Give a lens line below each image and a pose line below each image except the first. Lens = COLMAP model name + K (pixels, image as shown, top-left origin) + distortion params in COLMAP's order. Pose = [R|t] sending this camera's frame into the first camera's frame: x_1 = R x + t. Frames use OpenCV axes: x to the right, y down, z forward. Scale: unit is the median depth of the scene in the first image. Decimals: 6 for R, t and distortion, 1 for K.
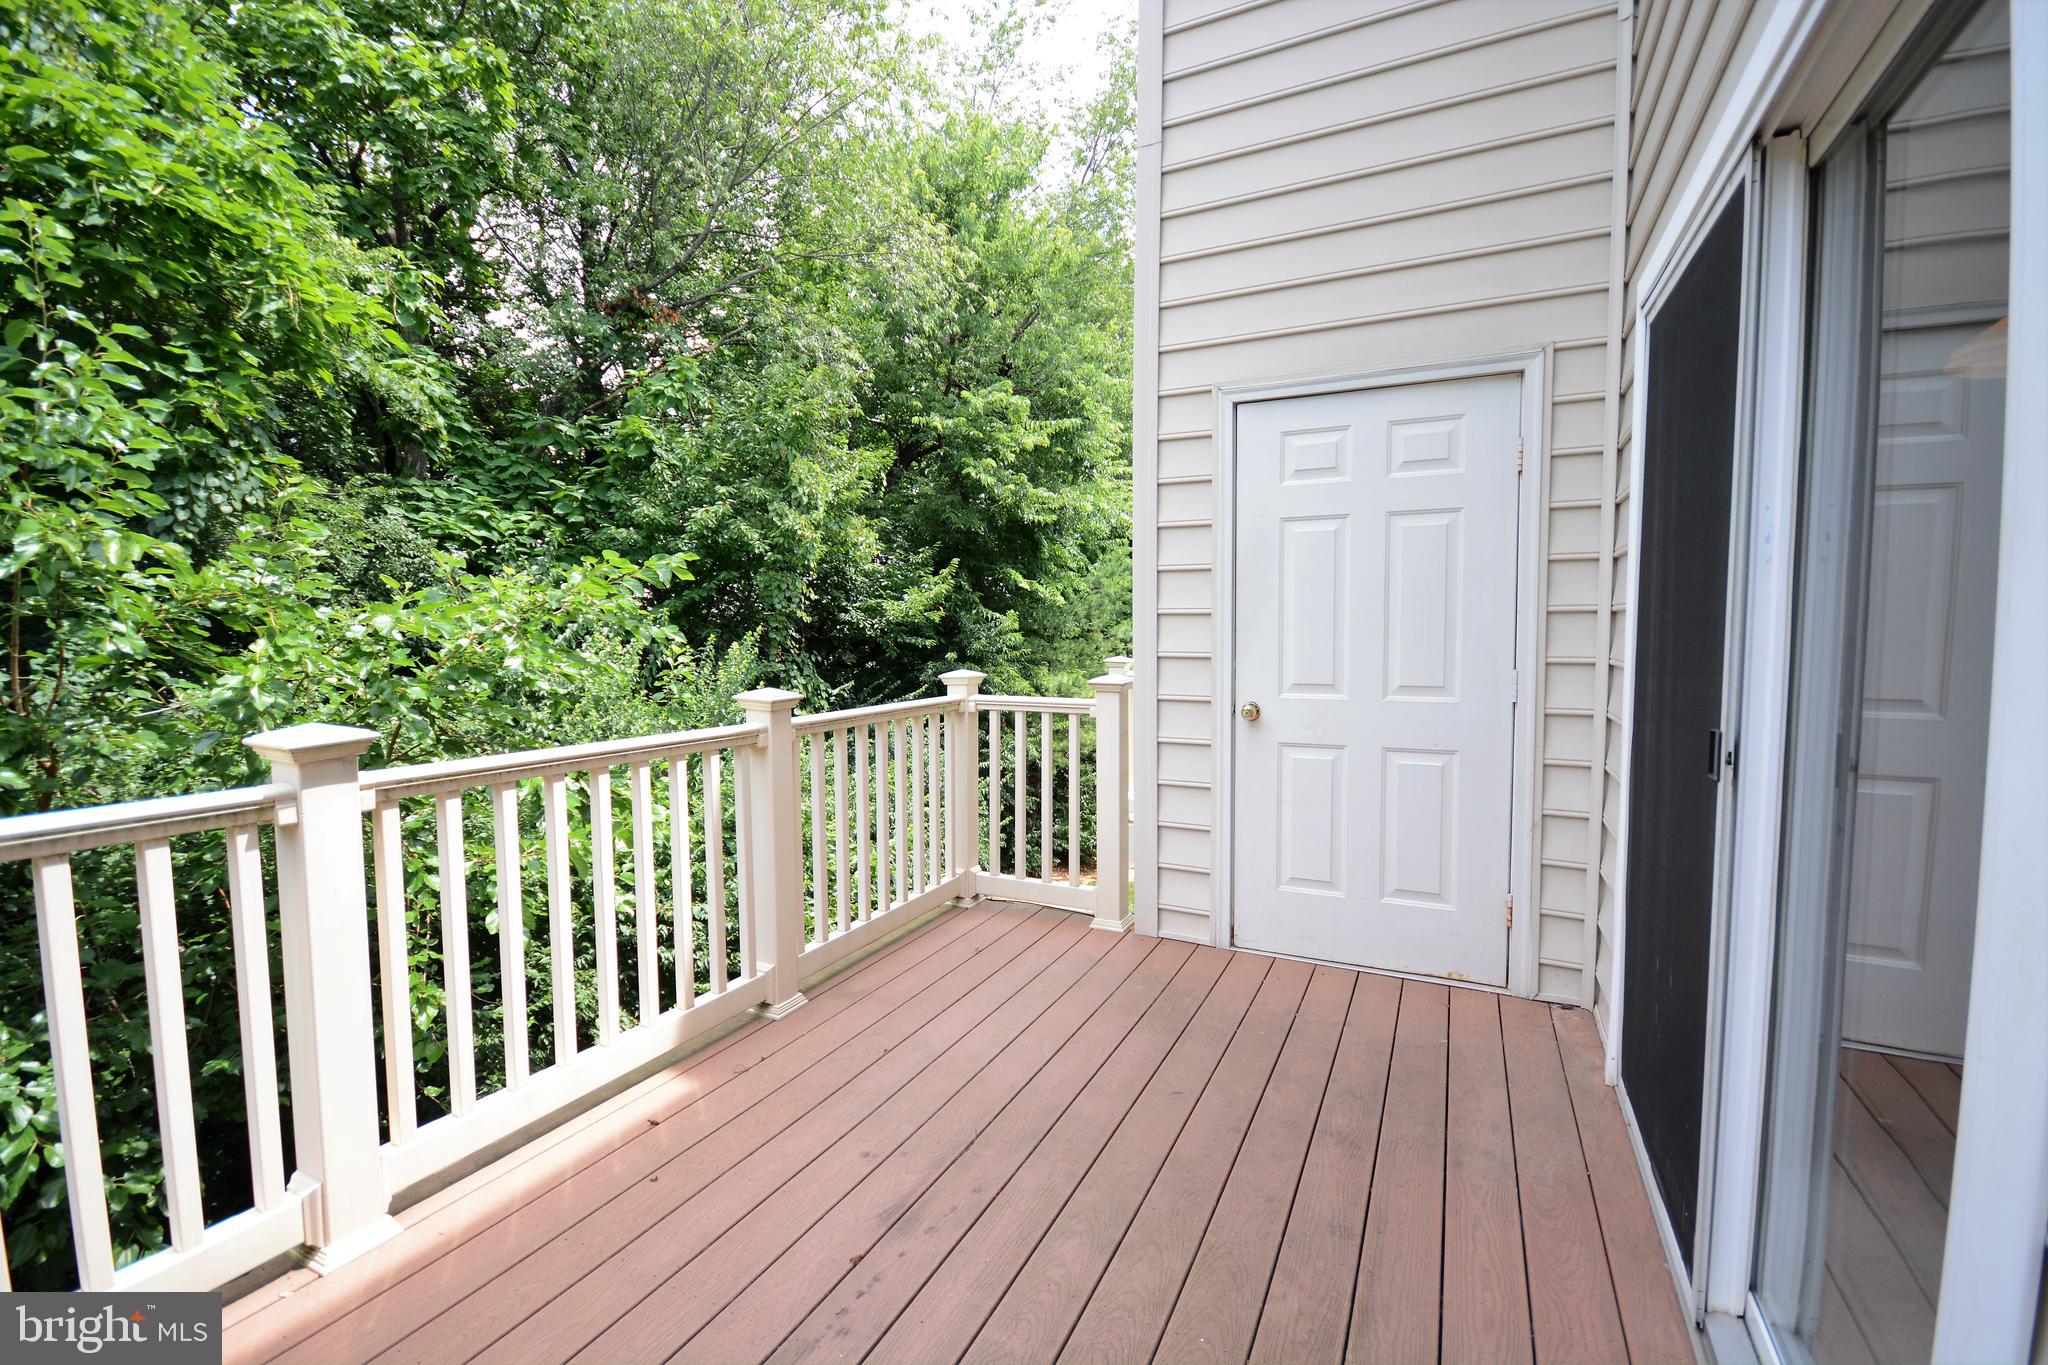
lens RADIAL K [[897.5, 0, 1024.0], [0, 897.5, 682.5], [0, 0, 1]] dist [0.000364, -0.000575]
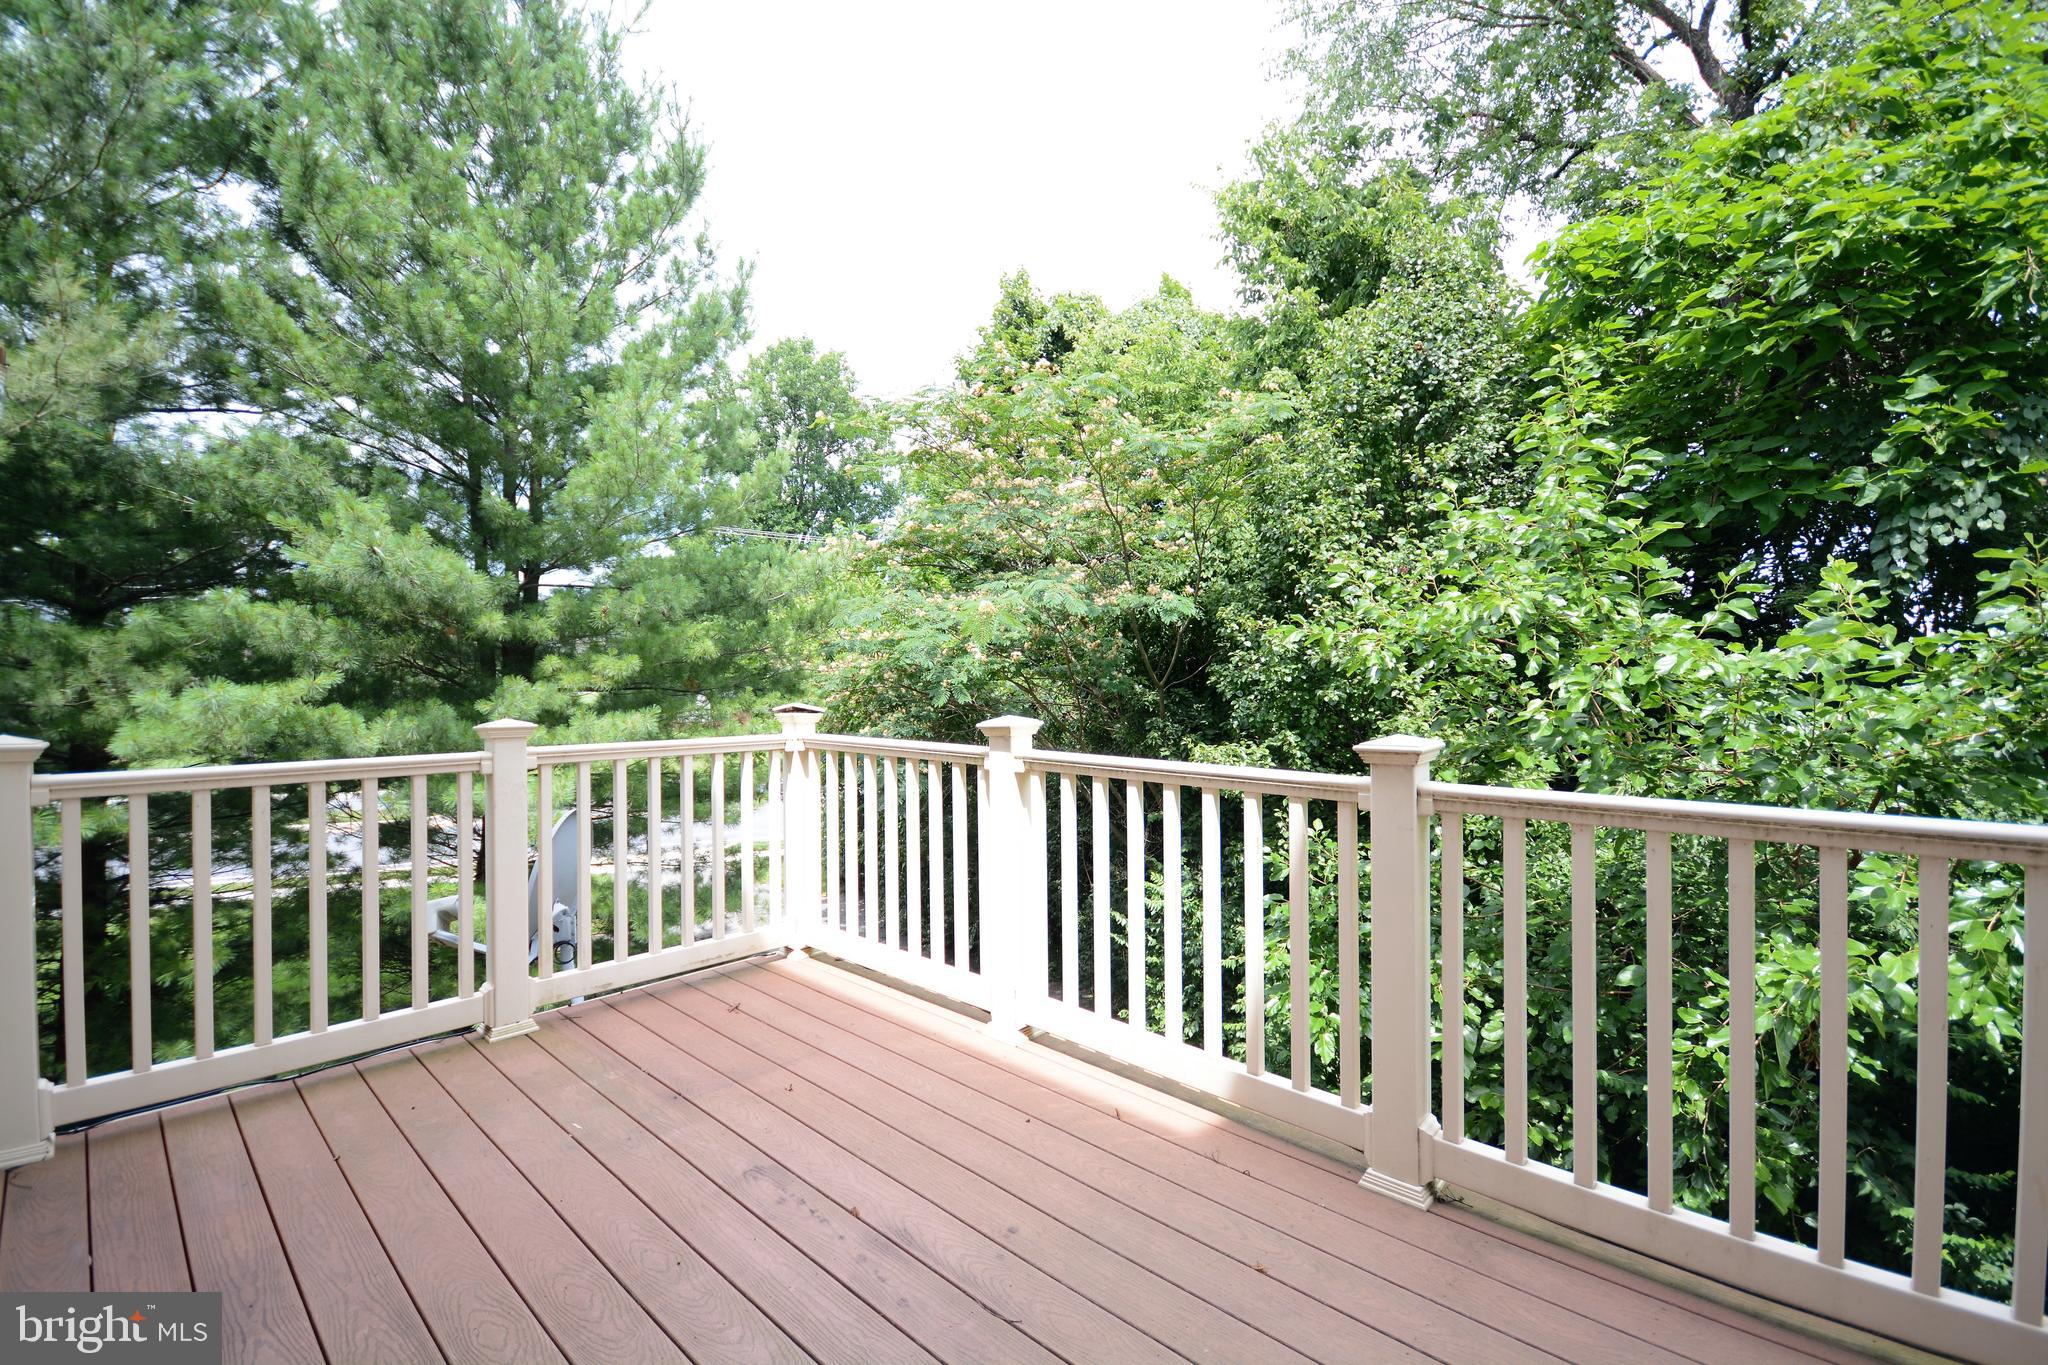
lens RADIAL K [[894.0, 0, 1024.0], [0, 894.0, 682.5], [0, 0, 1]] dist [-0.014197, -0.000744]
pose [[-0.298753, 0.003048, -0.954325, 0.463129], [-0.062729, 0.997770, 0.022824, -0.032196], [0.952266, 0.066683, -0.297896, 0.853980]]
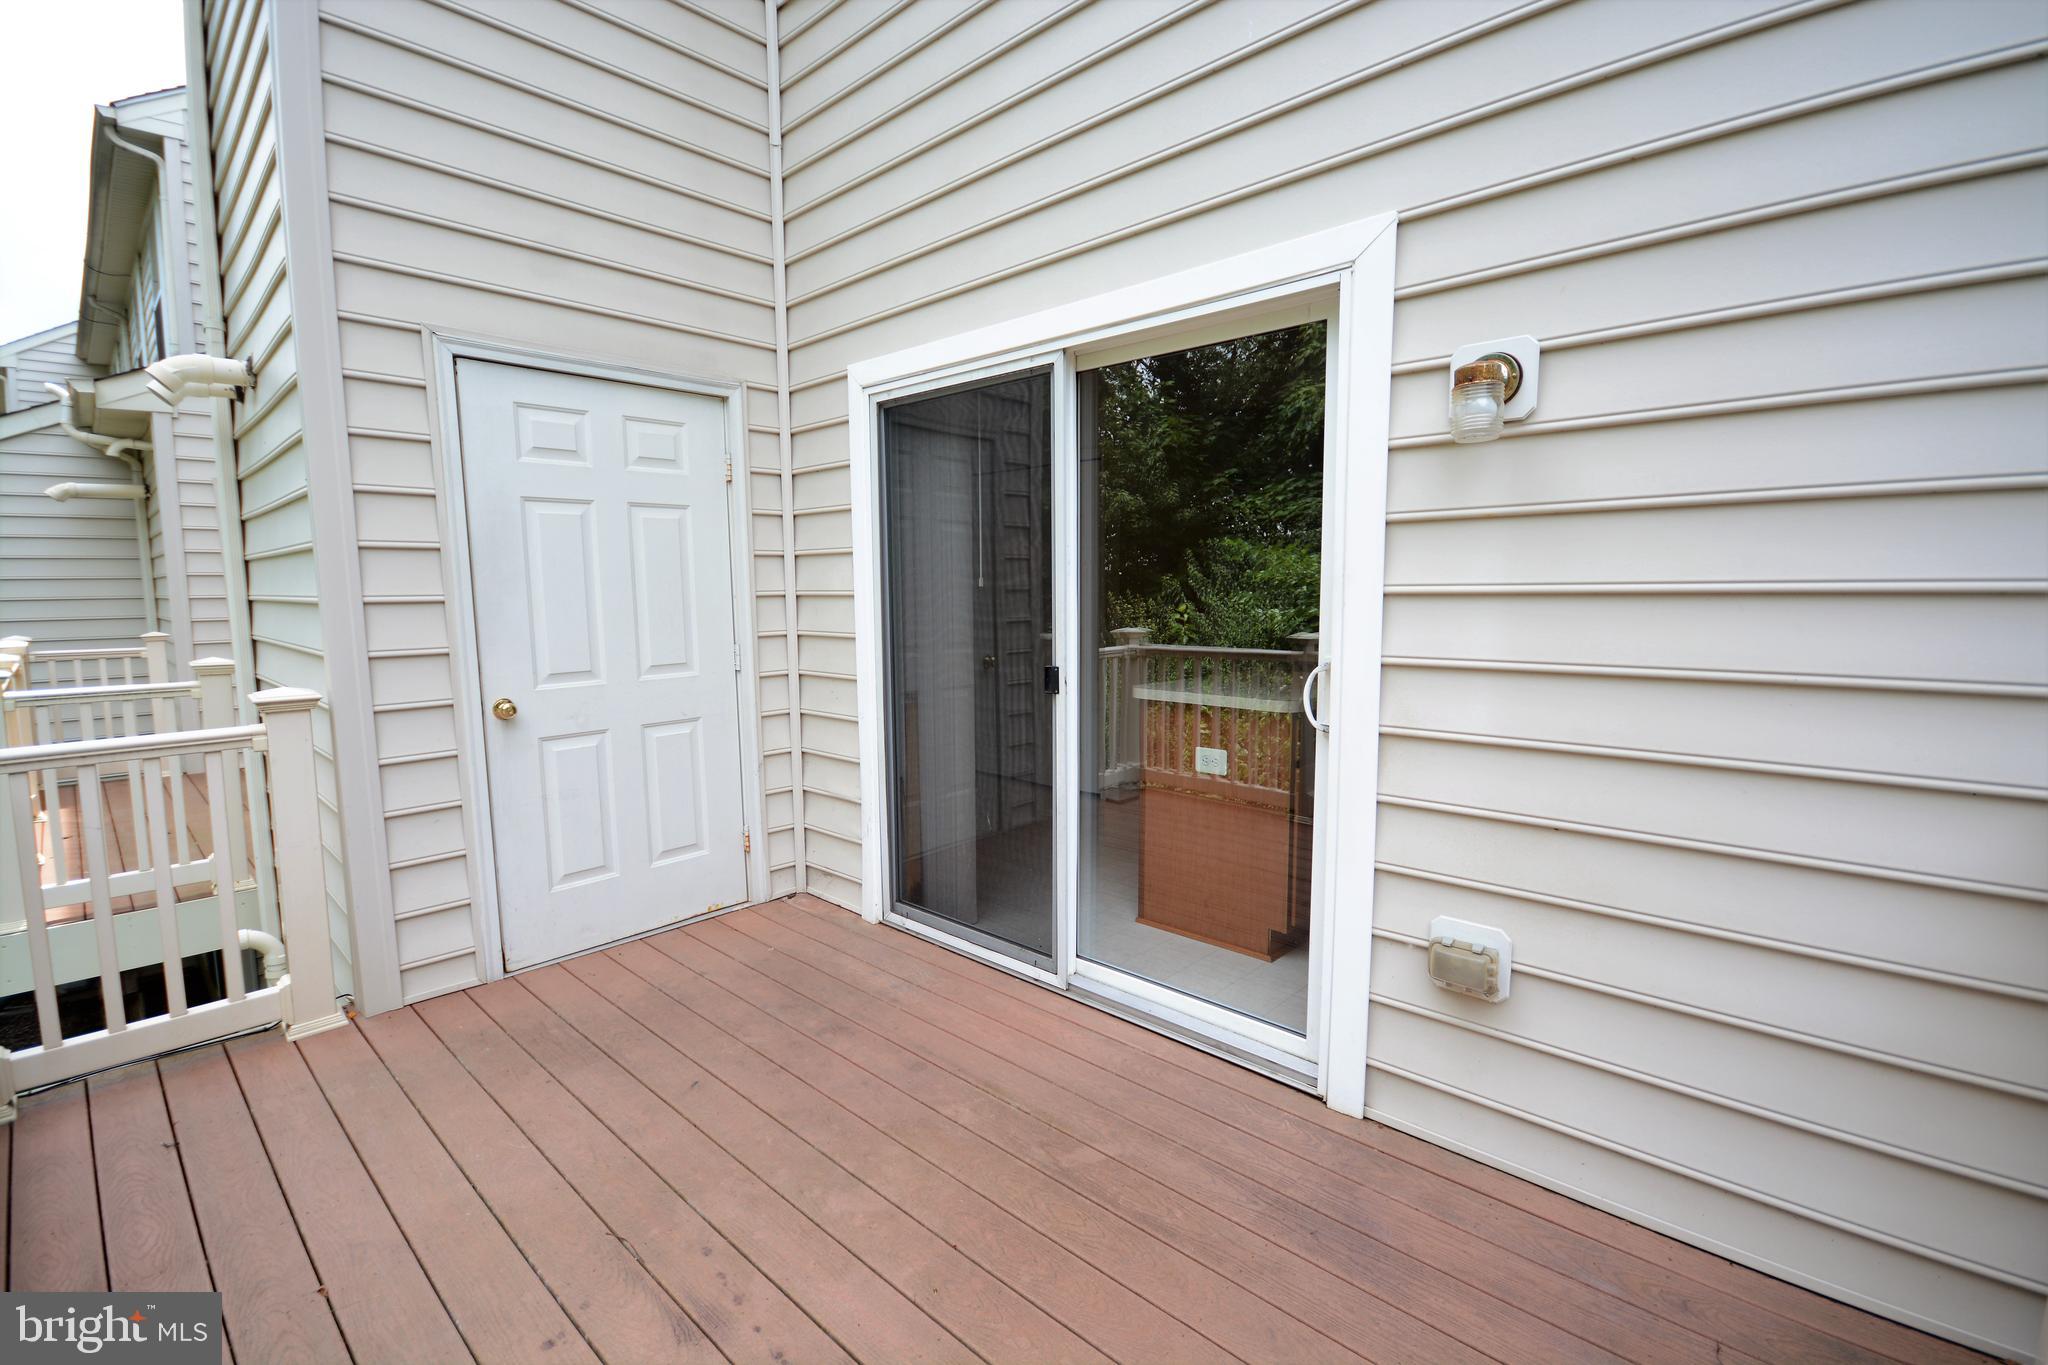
lens RADIAL K [[897.5, 0, 1024.0], [0, 897.5, 682.5], [0, 0, 1]] dist [0.000364, -0.000575]
pose [[0.283220, -0.104966, 0.953294, -0.490665], [0.070599, 0.993578, 0.088426, -0.040273], [-0.956453, 0.042258, 0.288812, 0.260978]]
